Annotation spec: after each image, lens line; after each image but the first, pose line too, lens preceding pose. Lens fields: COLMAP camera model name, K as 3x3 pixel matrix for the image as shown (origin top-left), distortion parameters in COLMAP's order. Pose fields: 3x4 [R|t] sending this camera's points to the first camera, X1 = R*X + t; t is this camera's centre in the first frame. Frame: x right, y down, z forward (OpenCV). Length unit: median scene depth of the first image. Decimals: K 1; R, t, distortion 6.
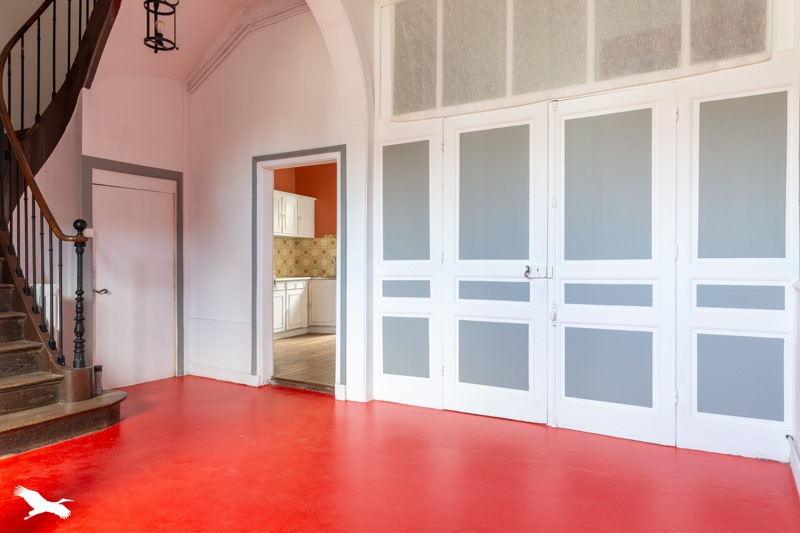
lens RADIAL K [[535.0, 0, 403.6], [0, 535.0, 265.6], [0, 0, 1]] dist [0.003723, 0.000075]
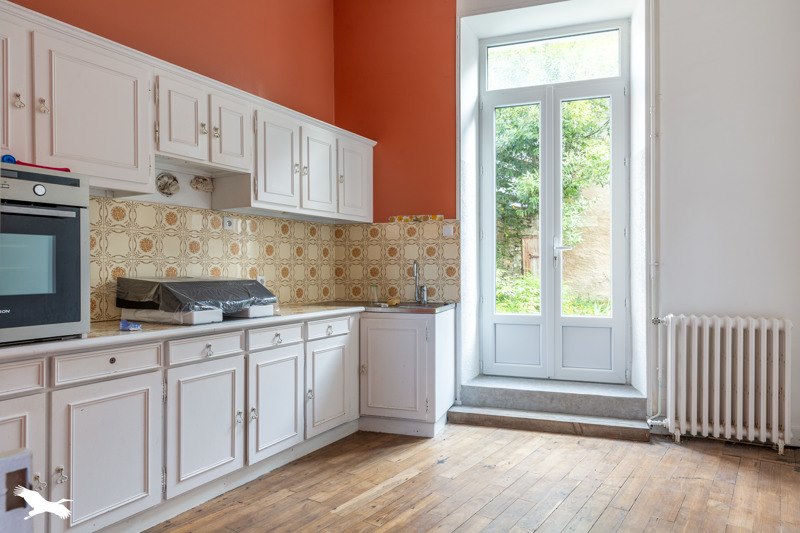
lens RADIAL K [[535.0, 0, 398.2], [0, 535.0, 268.1], [0, 0, 1]] dist [0.003723, 0.000075]
pose [[0.993284, -0.001461, -0.115689, -0.091825], [0.000845, 0.999985, -0.005374, -0.008166], [0.115695, 0.005240, 0.993271, 0.543723]]
